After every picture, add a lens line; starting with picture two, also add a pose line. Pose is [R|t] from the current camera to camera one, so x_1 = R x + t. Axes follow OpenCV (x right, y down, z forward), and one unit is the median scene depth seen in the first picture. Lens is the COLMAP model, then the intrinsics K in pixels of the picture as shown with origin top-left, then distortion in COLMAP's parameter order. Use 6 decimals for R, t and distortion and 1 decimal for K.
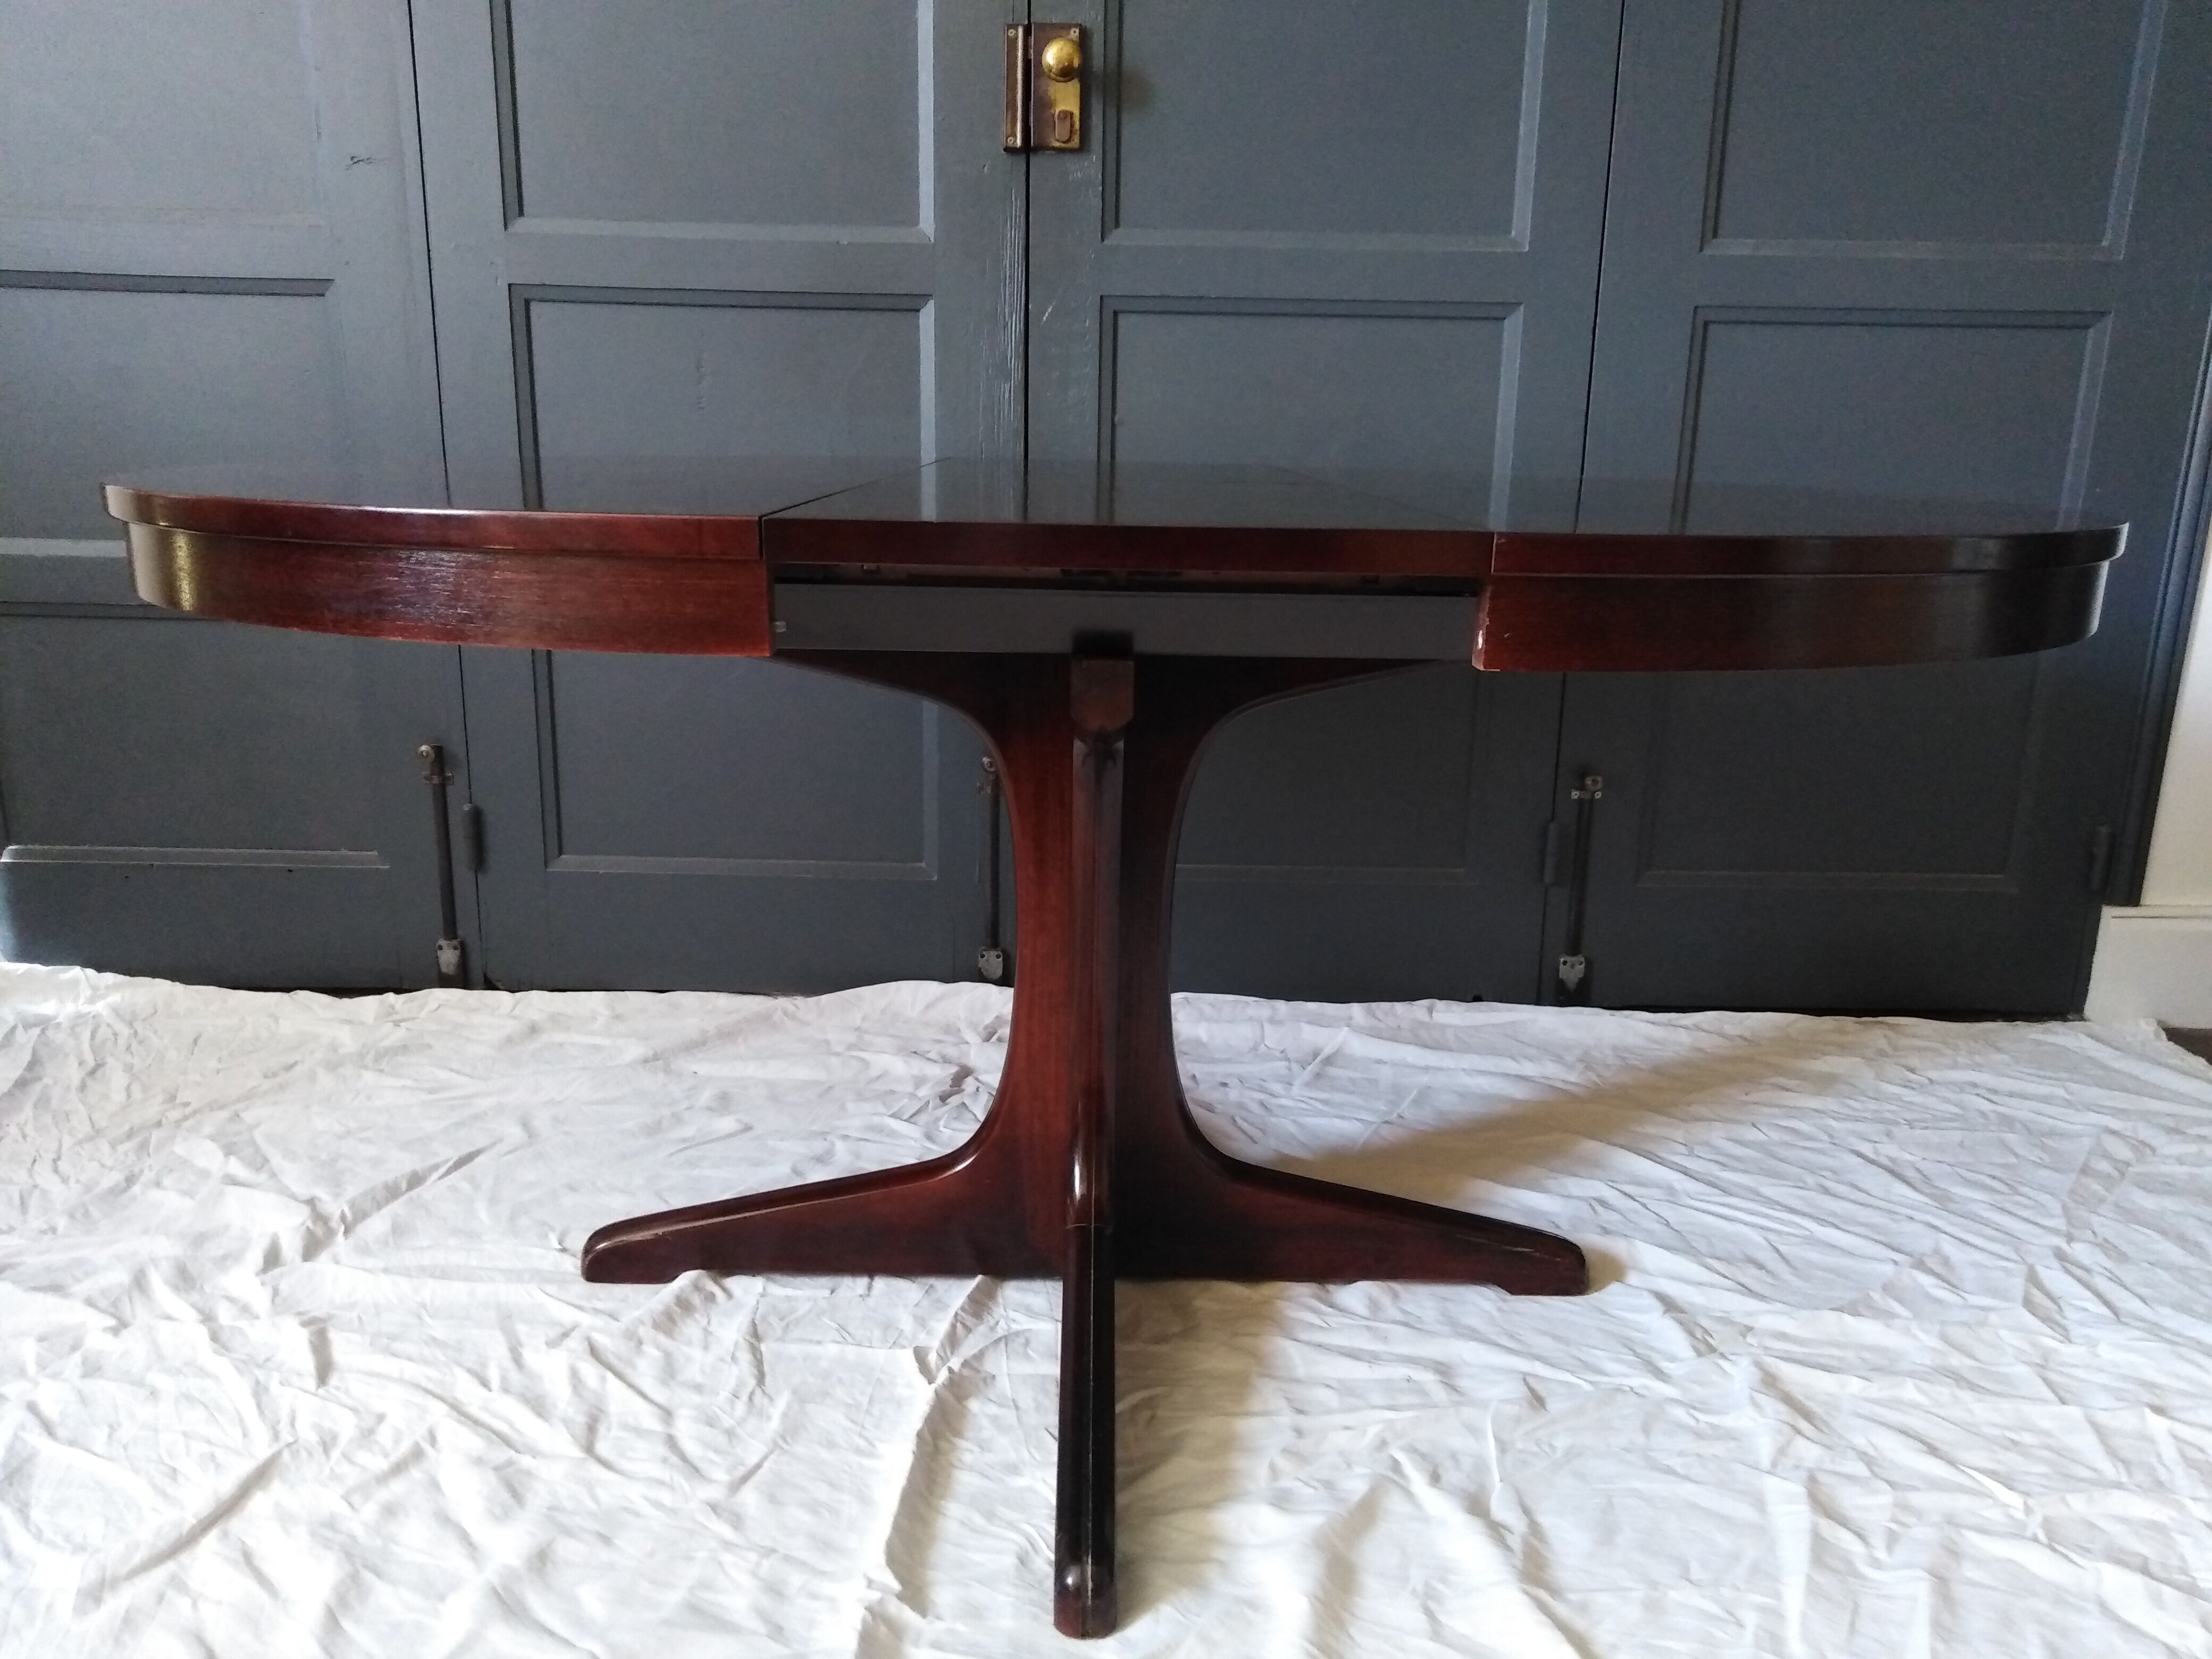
lens RADIAL K [[1668.3, 0, 1101.8], [0, 1668.3, 837.8], [0, 0, 1]] dist [0.022150, -0.026094]
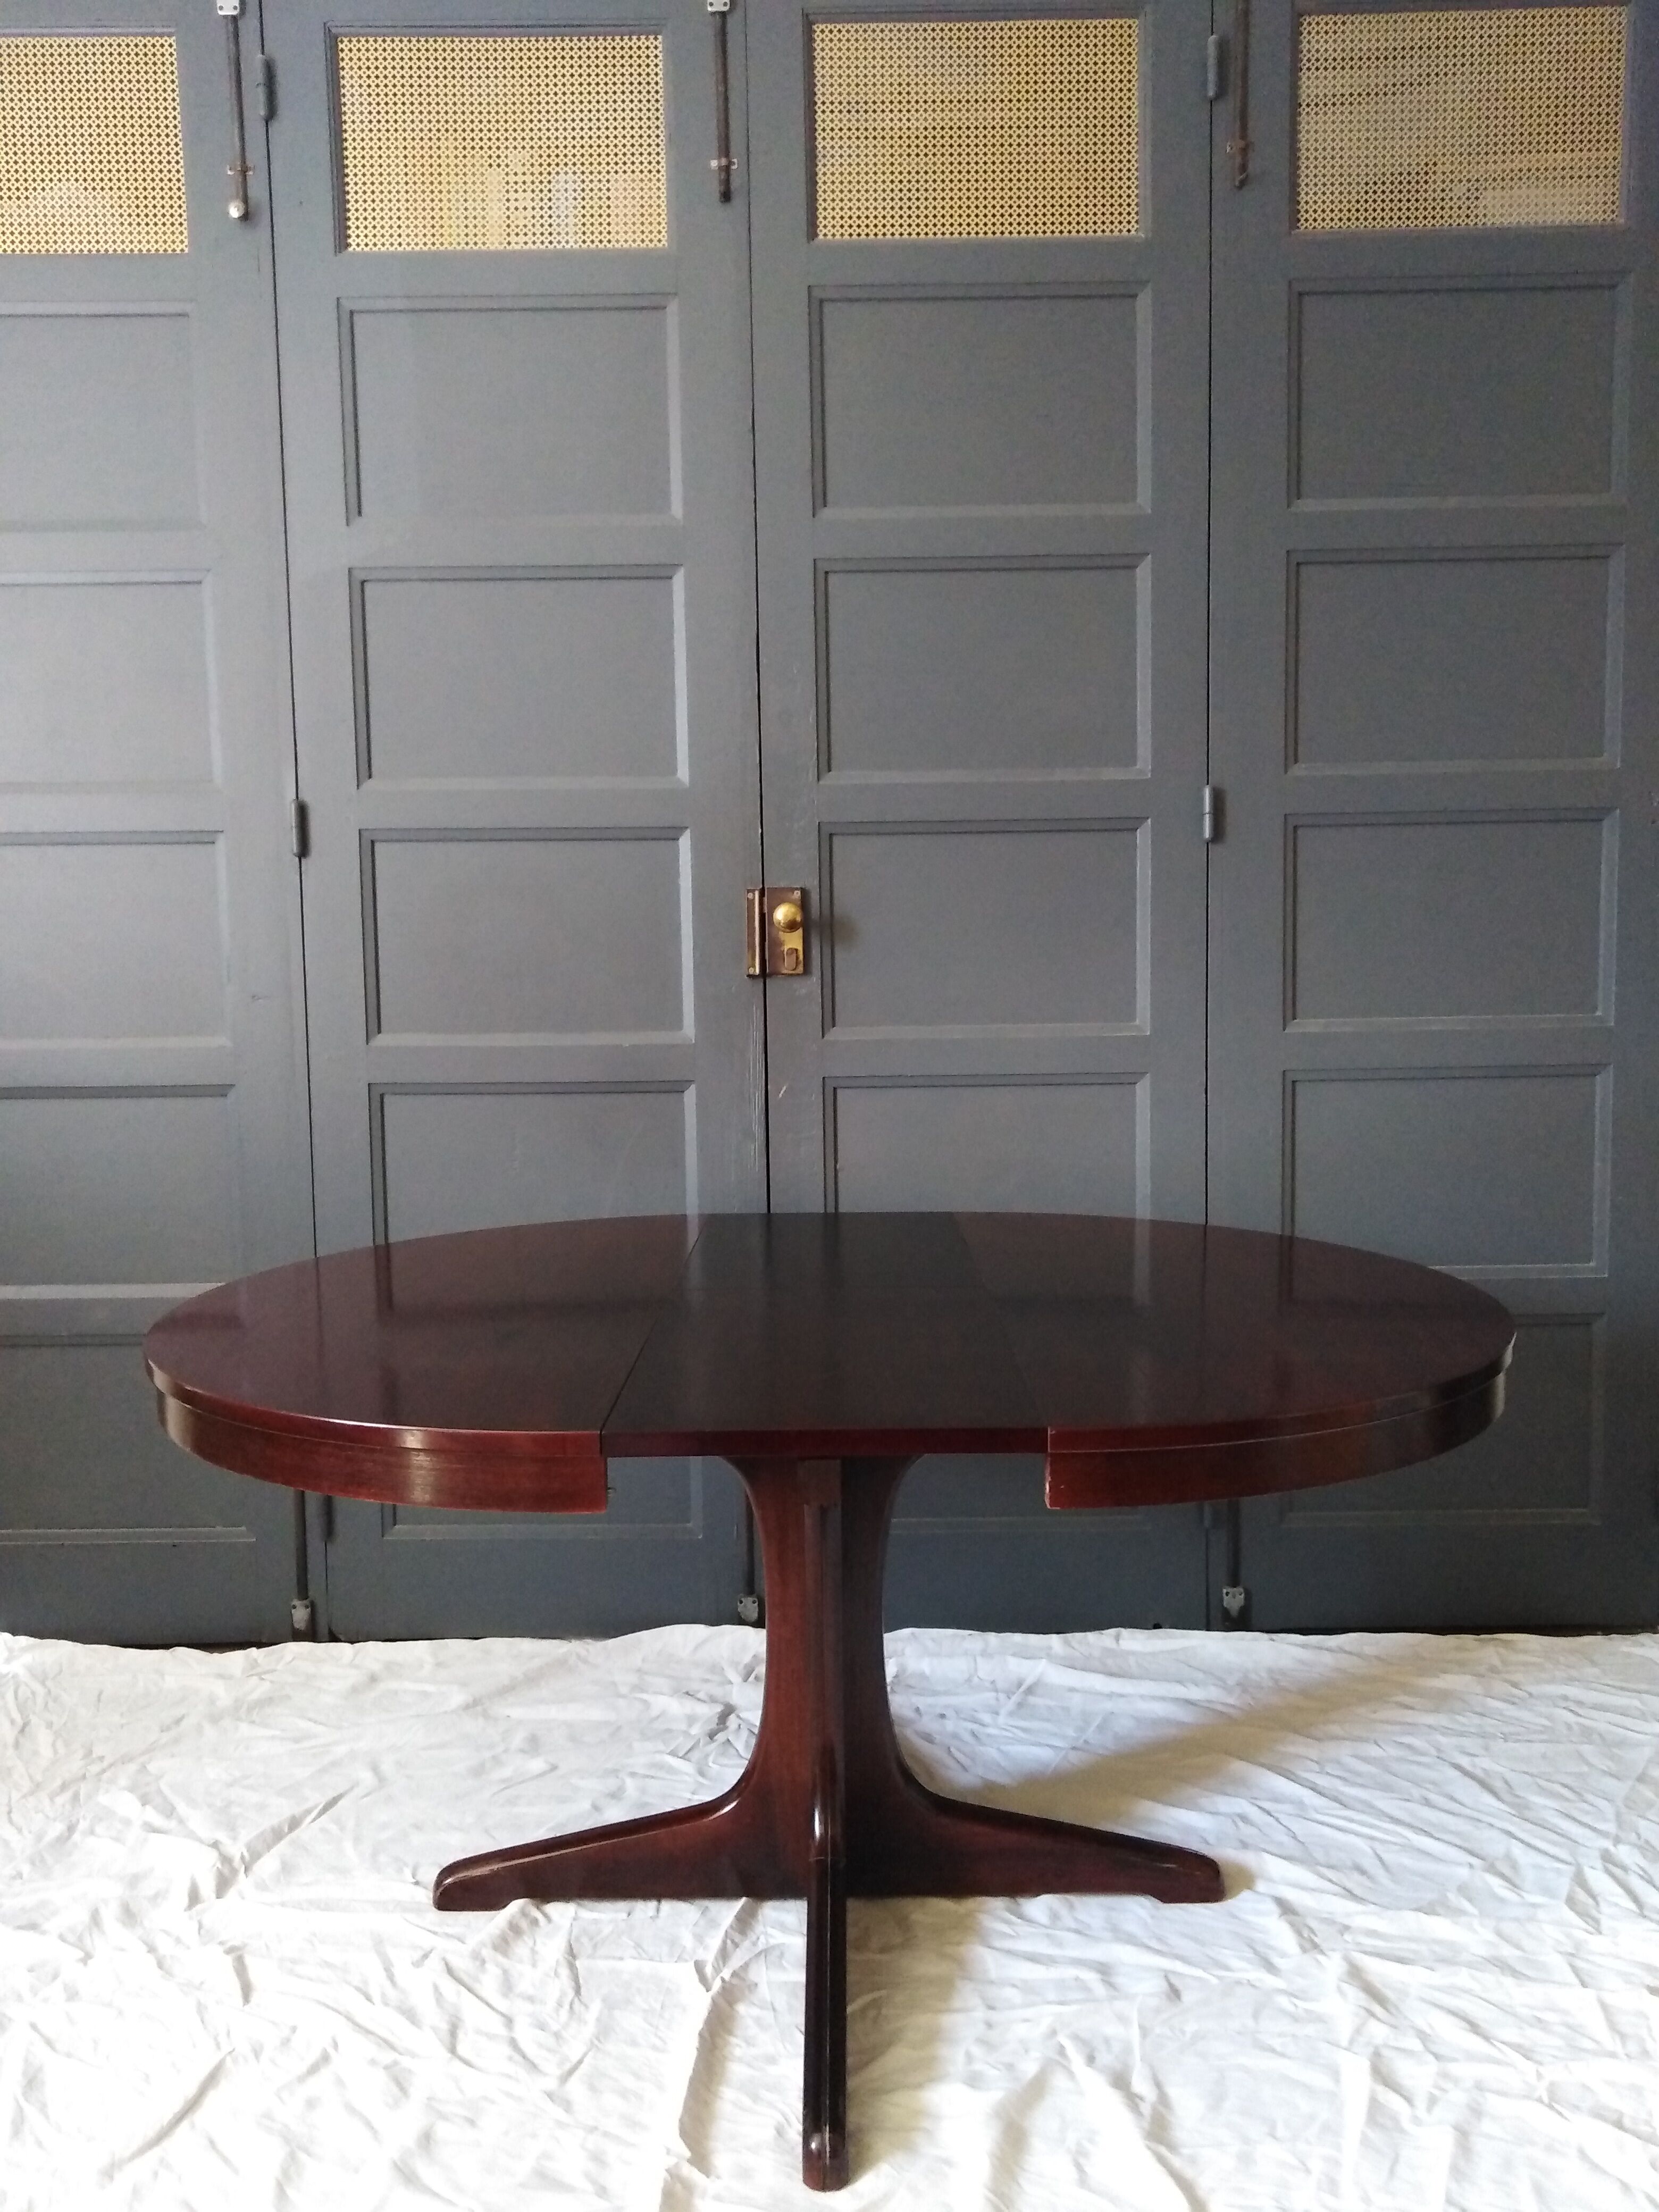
lens RADIAL K [[1668.3, 0, 829.3], [0, 1668.3, 1088.3], [0, 0, 1]] dist [0.022150, -0.026094]
pose [[0.999427, -0.031066, -0.013468, 0.027953], [0.028366, 0.985383, -0.167973, -0.127745], [0.018489, 0.167495, 0.985700, -0.355379]]
